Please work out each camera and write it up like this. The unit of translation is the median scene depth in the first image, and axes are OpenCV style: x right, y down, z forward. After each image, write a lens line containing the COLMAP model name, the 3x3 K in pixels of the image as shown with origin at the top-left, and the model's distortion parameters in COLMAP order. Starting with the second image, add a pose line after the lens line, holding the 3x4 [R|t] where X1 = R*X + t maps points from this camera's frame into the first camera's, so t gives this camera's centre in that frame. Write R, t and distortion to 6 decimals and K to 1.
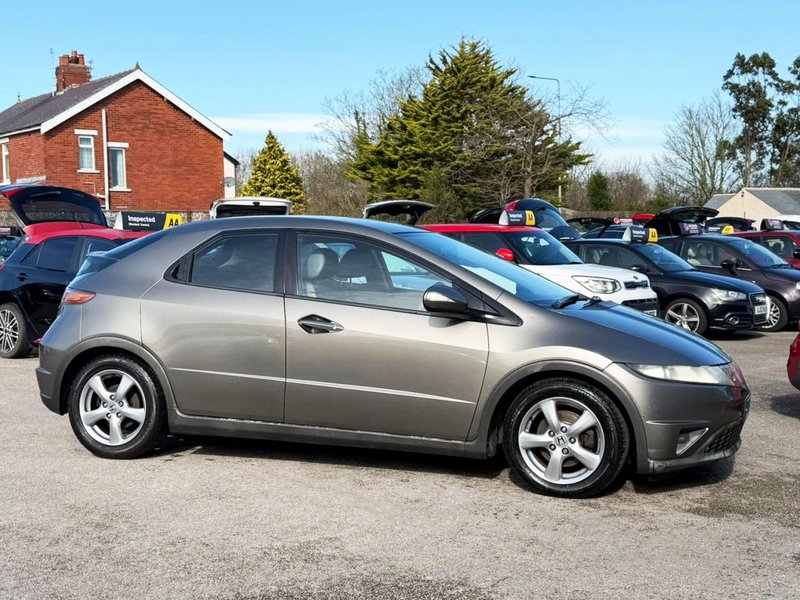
lens RADIAL K [[1090.3, 0, 387.0], [0, 1090.3, 302.3], [0, 0, 1]] dist [0.181091, -0.383284]
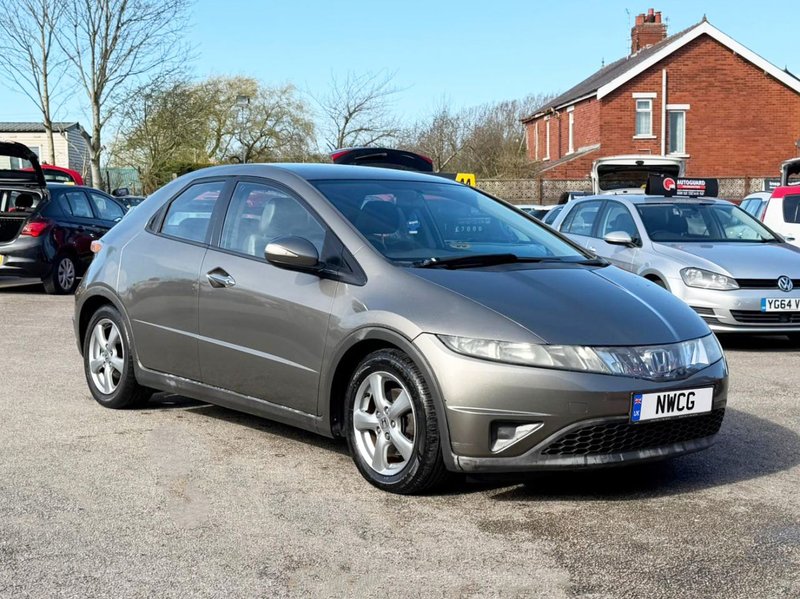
lens RADIAL K [[1180.3, 0, 400.0], [0, 1180.3, 299.5], [0, 0, 1]] dist [0.123426, -0.077858]
pose [[0.867785, 0.040697, -0.495271, 0.184720], [-0.032591, 0.999156, 0.024998, 0.002663], [0.495871, -0.005552, 0.868379, 0.067095]]
